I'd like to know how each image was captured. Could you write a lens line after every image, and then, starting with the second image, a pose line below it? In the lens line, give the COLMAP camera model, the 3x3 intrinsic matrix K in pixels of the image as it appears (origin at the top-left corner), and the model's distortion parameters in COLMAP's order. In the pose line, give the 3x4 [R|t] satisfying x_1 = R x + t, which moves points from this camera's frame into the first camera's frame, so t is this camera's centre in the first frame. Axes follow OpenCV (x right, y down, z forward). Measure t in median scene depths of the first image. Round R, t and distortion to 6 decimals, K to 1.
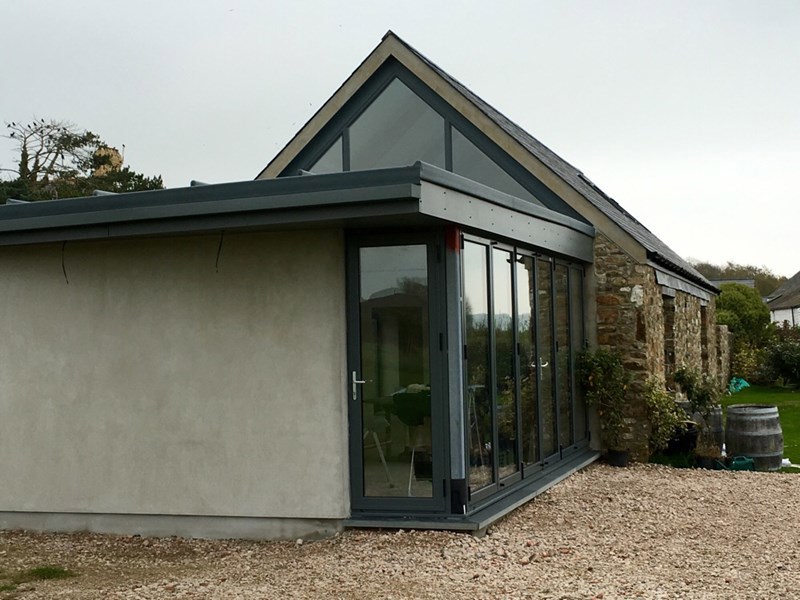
lens RADIAL K [[1263.3, 0, 399.5], [0, 1263.3, 302.9], [0, 0, 1]] dist [-0.035827, 0.000000]
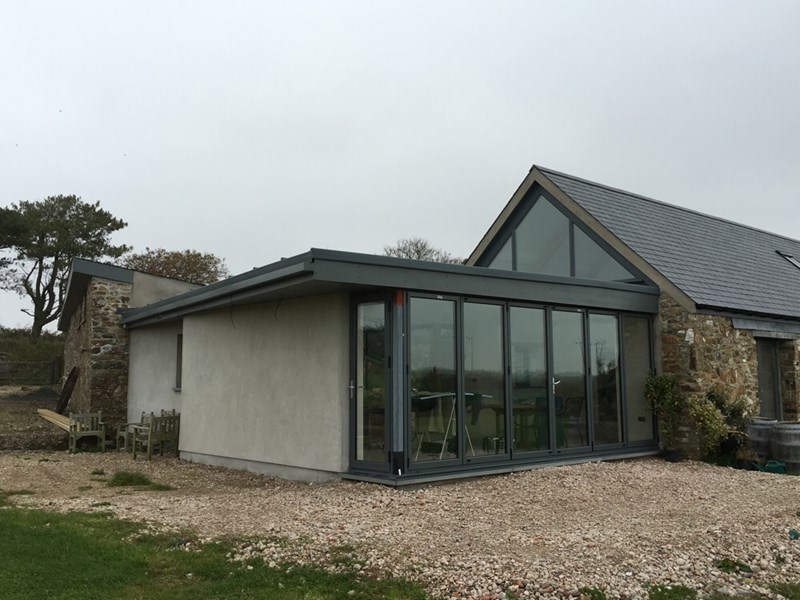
lens RADIAL K [[795.5, 0, 401.1], [0, 795.5, 297.0], [0, 0, 1]] dist [-0.010976, 0.000000]
pose [[0.861713, -0.032924, -0.506327, 0.356383], [-0.002318, 0.997627, -0.068817, 0.011638], [0.507391, 0.060474, 0.859592, 0.102269]]
